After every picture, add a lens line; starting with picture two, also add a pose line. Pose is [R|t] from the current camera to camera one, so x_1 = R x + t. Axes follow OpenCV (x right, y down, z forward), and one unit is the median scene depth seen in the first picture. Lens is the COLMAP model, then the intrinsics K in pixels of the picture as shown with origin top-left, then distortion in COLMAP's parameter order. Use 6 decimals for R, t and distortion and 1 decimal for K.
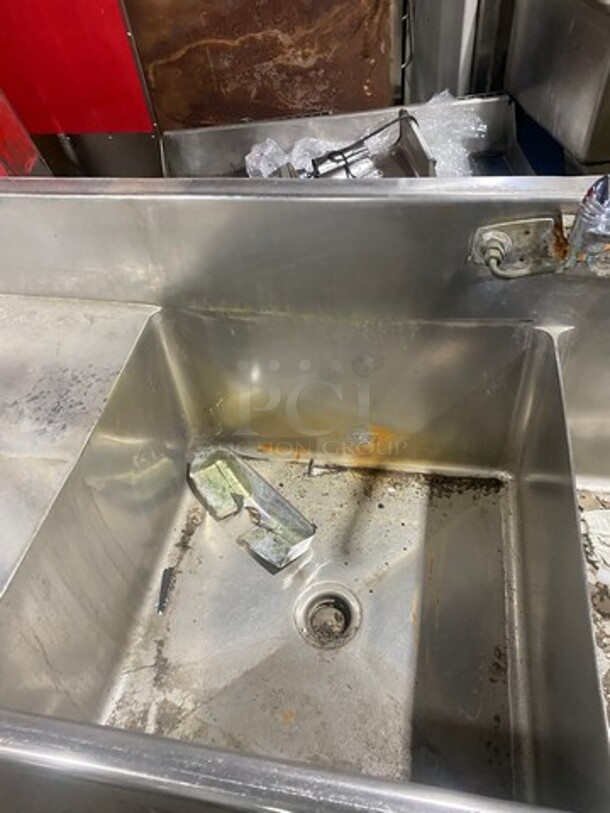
lens RADIAL K [[621.1, 0, 302.2], [0, 621.1, 407.1], [0, 0, 1]] dist [0.009471, -0.013782]
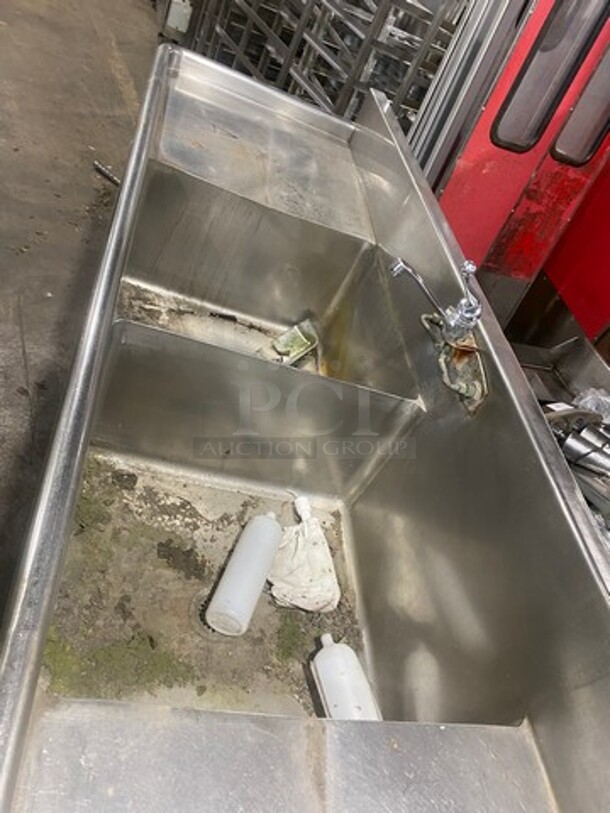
lens RADIAL K [[621.1, 0, 312.3], [0, 621.1, 408.2], [0, 0, 1]] dist [0.009471, -0.013782]
pose [[0.212259, 0.794113, -0.569500, 0.495287], [-0.938596, 0.327884, 0.107377, -0.016985], [0.272000, 0.511739, 0.814948, -0.090179]]
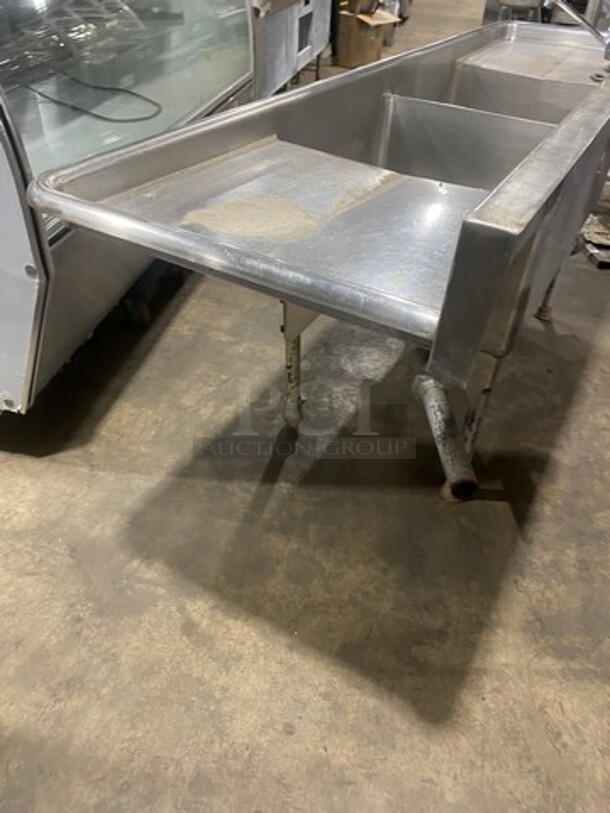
lens RADIAL K [[621.1, 0, 303.6], [0, 621.1, 399.4], [0, 0, 1]] dist [0.009471, -0.013782]
pose [[-0.354685, 0.635928, -0.685415, 1.024361], [-0.691174, 0.315357, 0.650253, -0.191060], [0.629664, 0.704376, 0.327685, 0.165154]]
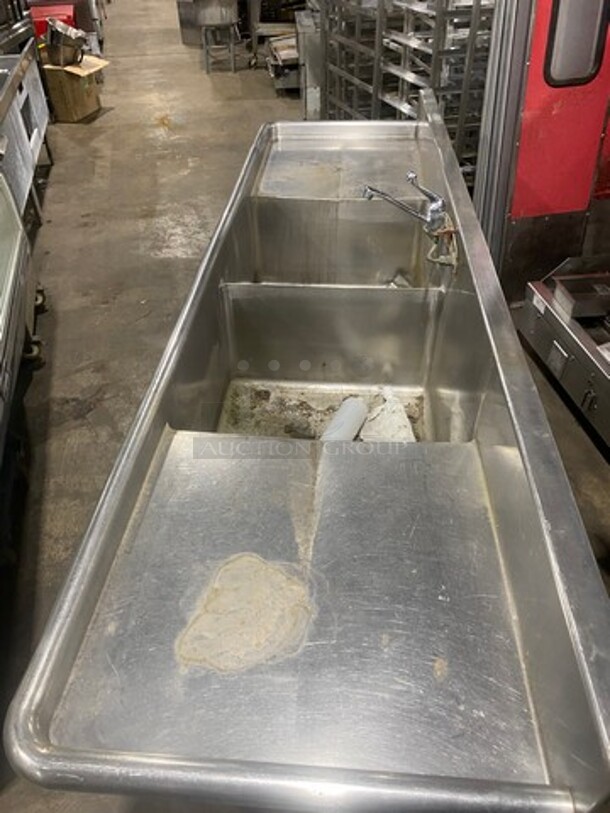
lens RADIAL K [[621.1, 0, 301.6], [0, 621.1, 409.2], [0, 0, 1]] dist [0.009471, -0.013782]
pose [[0.087138, 0.708005, -0.700811, 0.832475], [-0.724040, 0.528197, 0.443592, -0.196754], [0.684232, 0.468762, 0.558650, -0.078272]]
